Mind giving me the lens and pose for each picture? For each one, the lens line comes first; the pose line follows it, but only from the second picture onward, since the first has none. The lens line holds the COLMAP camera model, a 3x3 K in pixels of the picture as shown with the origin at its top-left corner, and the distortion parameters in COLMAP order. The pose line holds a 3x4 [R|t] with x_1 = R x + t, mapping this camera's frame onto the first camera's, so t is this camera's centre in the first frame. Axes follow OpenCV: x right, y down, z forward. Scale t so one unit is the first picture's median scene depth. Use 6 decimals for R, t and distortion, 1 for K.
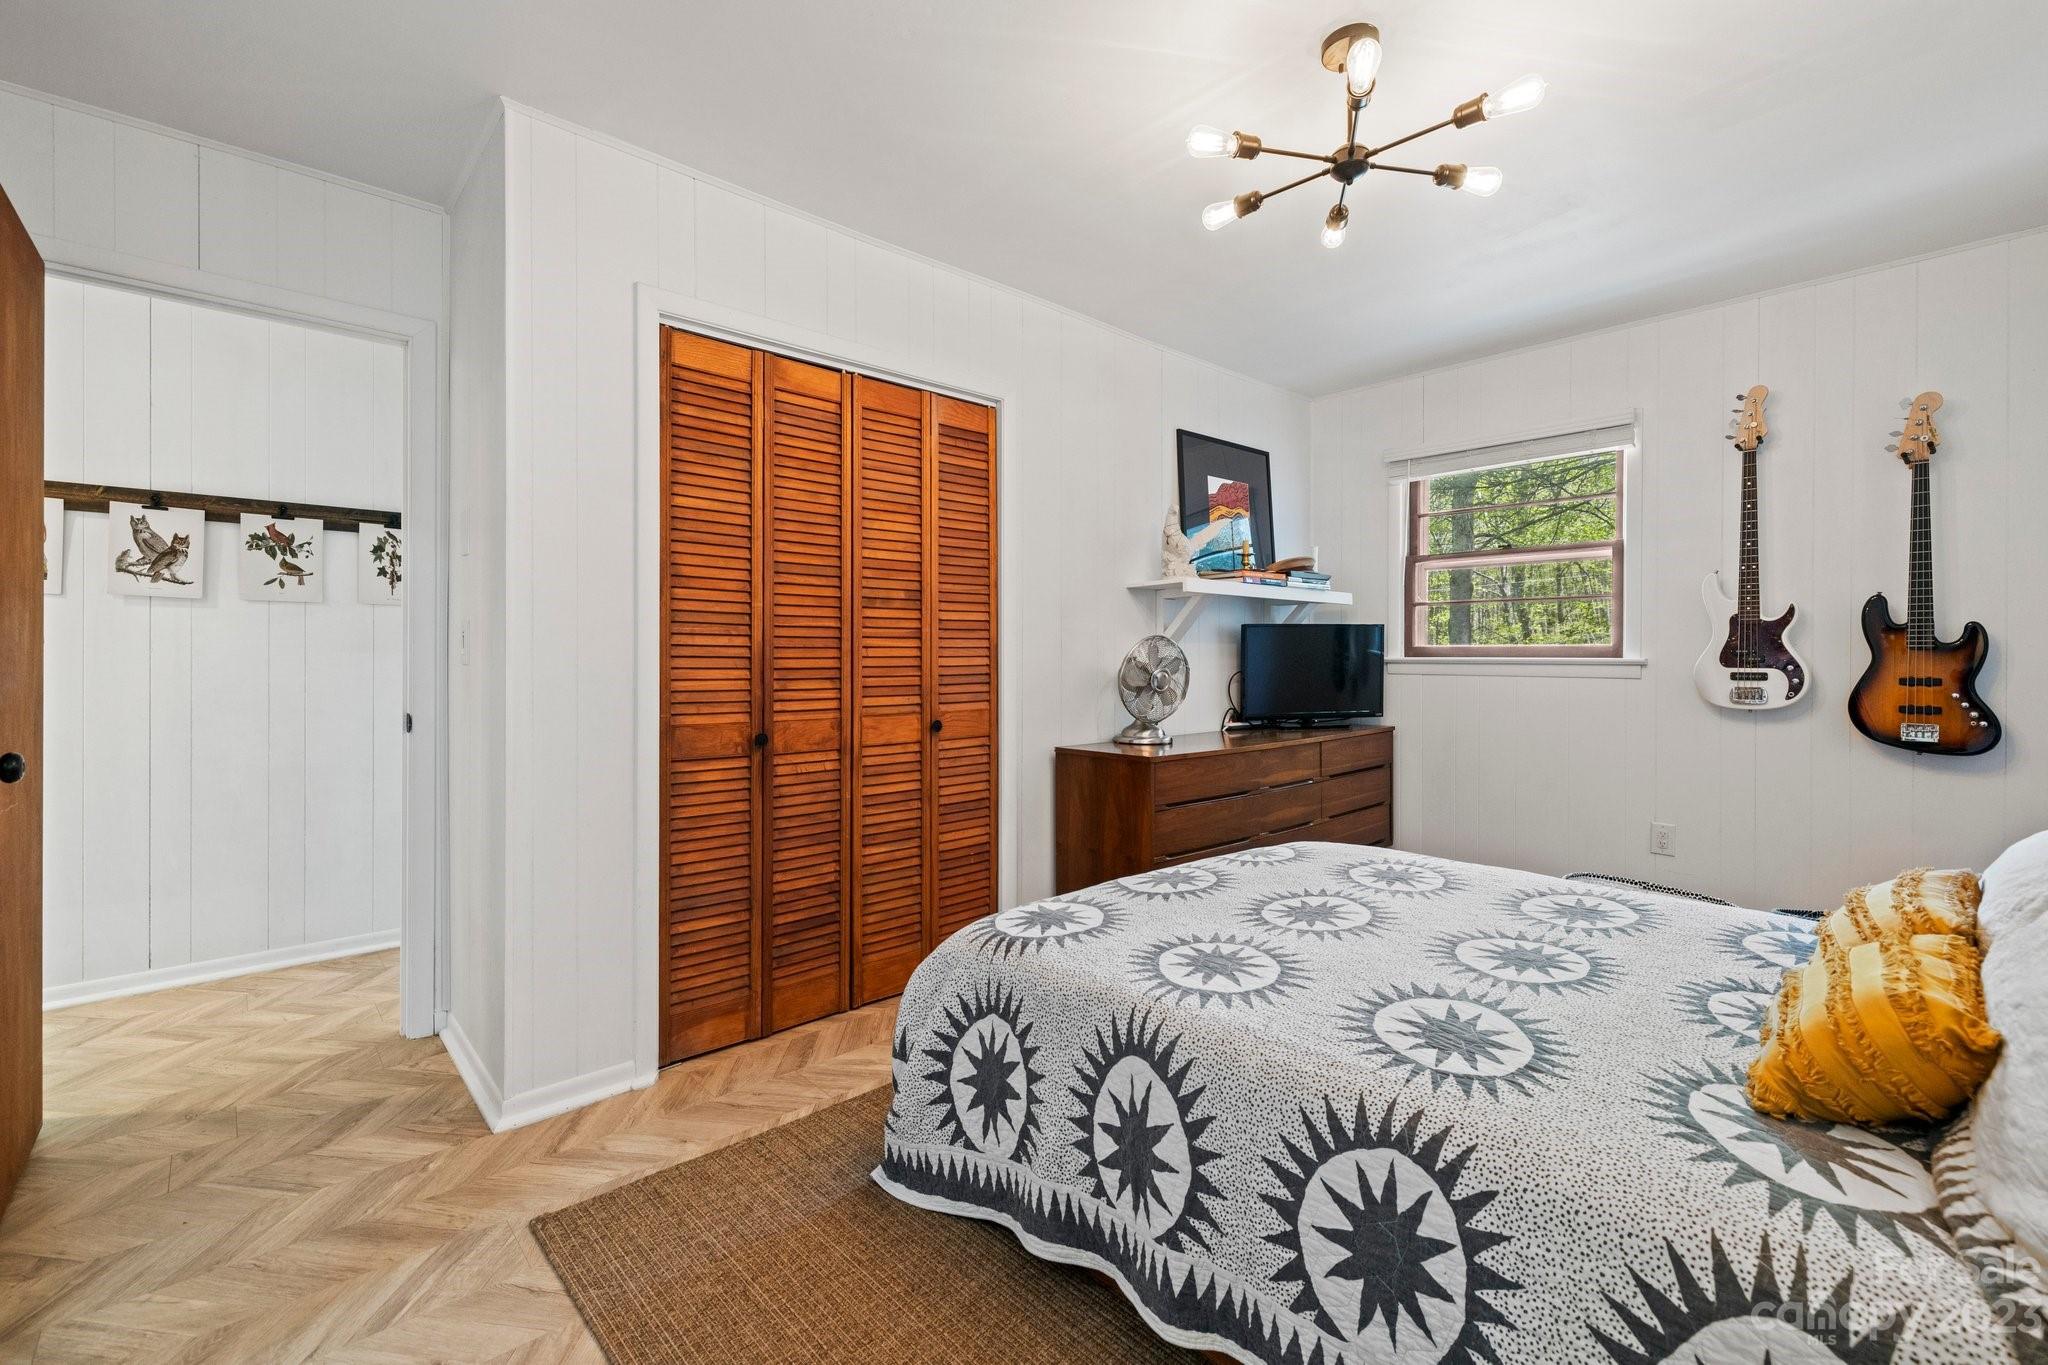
lens RADIAL K [[894.1, 0, 1017.8], [0, 894.1, 659.9], [0, 0, 1]] dist [0.007428, -0.000669]
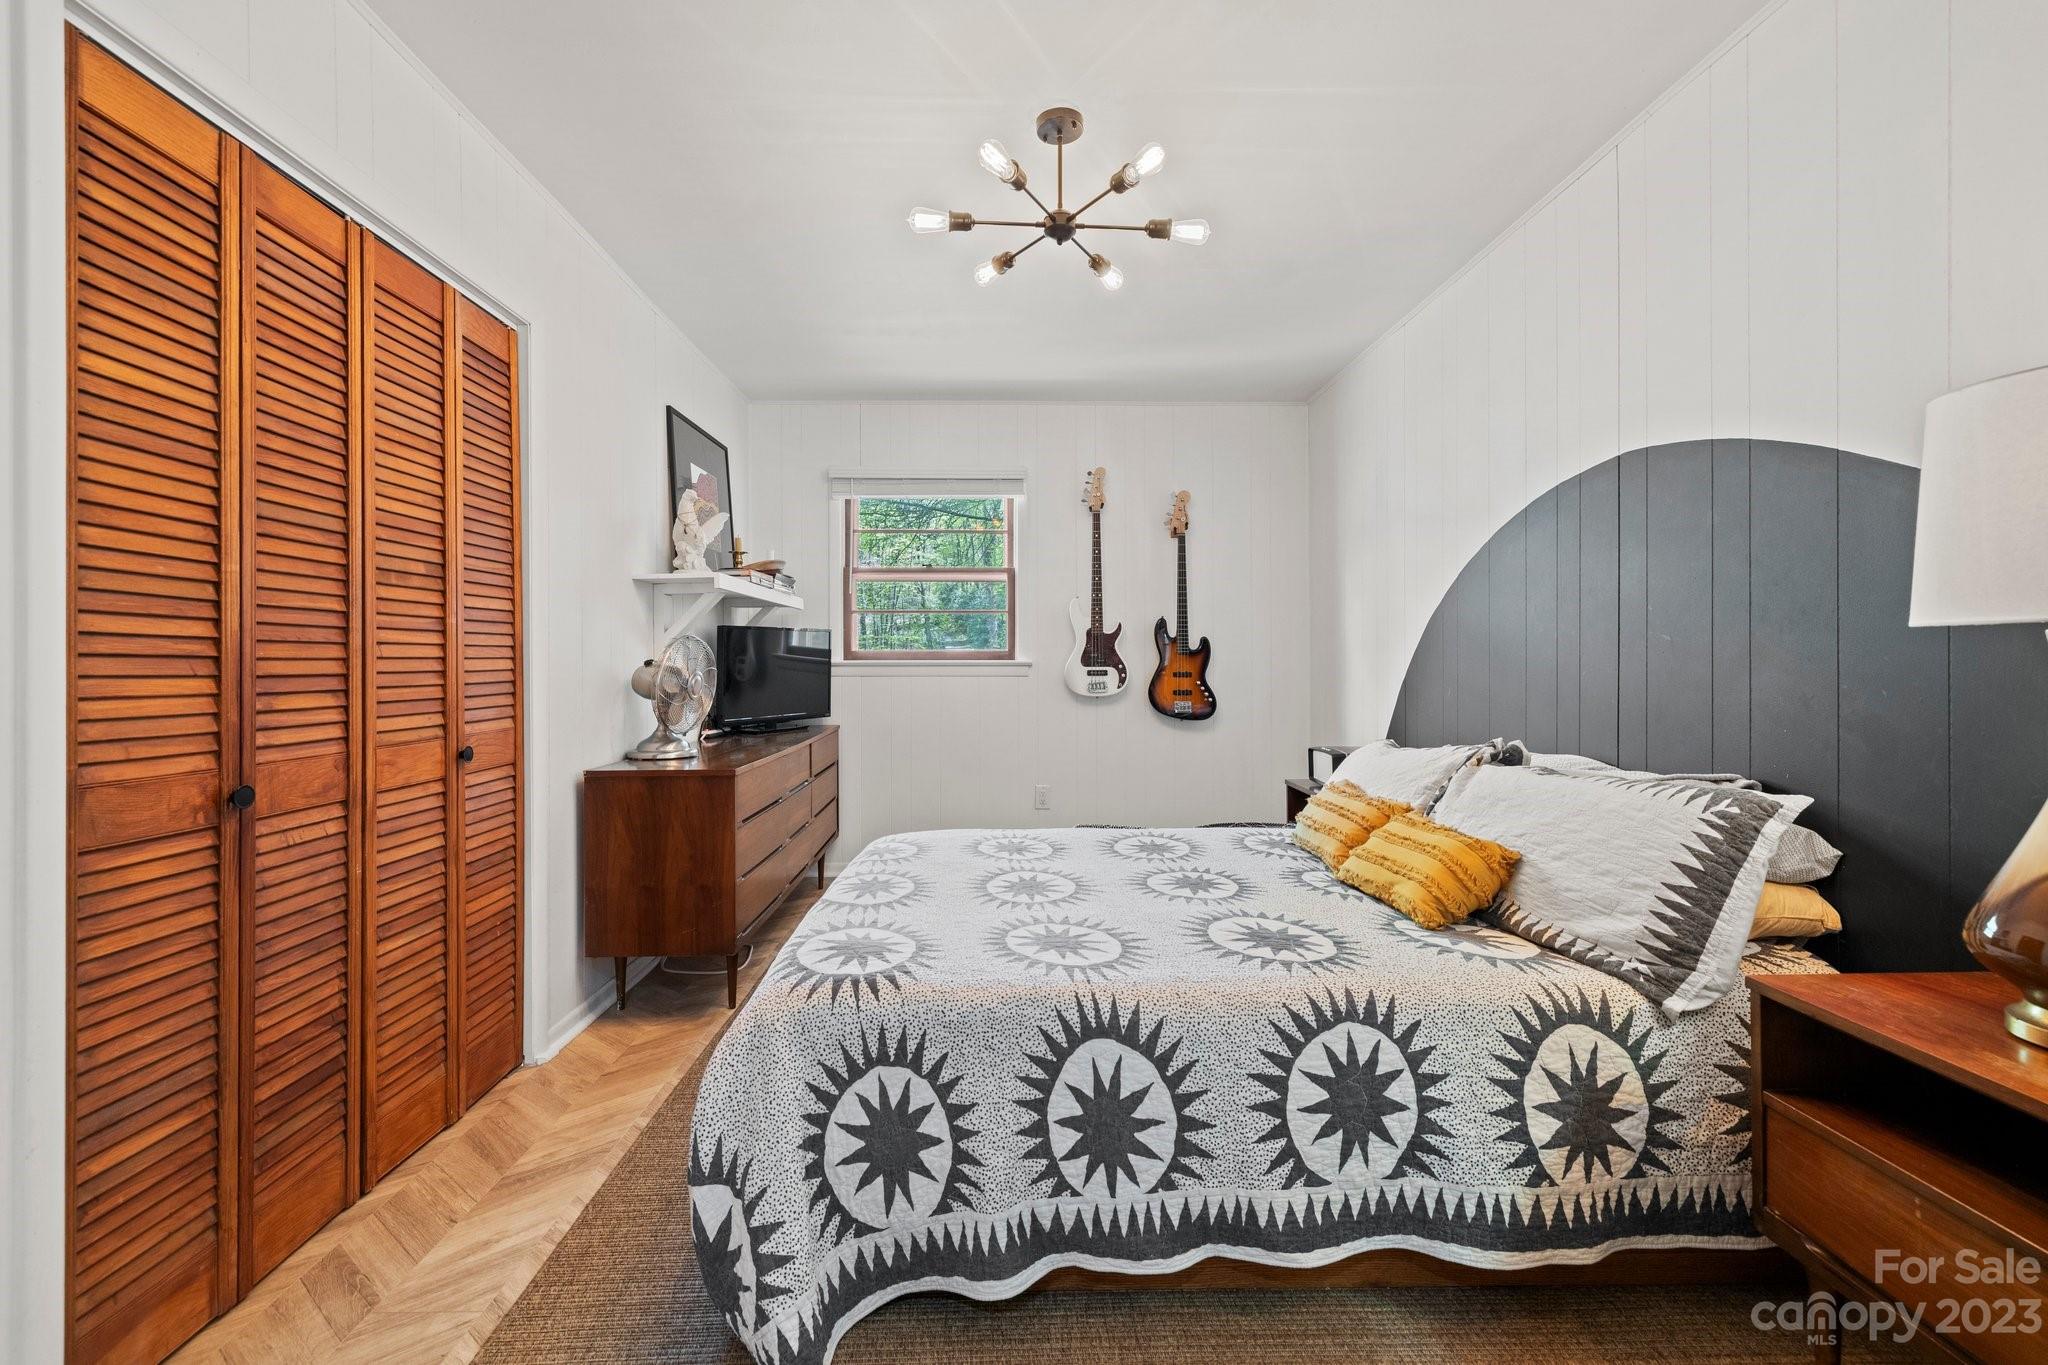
lens RADIAL K [[894.1, 0, 1017.8], [0, 894.1, 659.9], [0, 0, 1]] dist [0.007428, -0.000669]
pose [[0.653017, -0.000741, 0.757343, -0.394981], [0.008007, 0.999950, -0.005925, 0.006453], [-0.757301, 0.009933, 0.652990, 0.218610]]
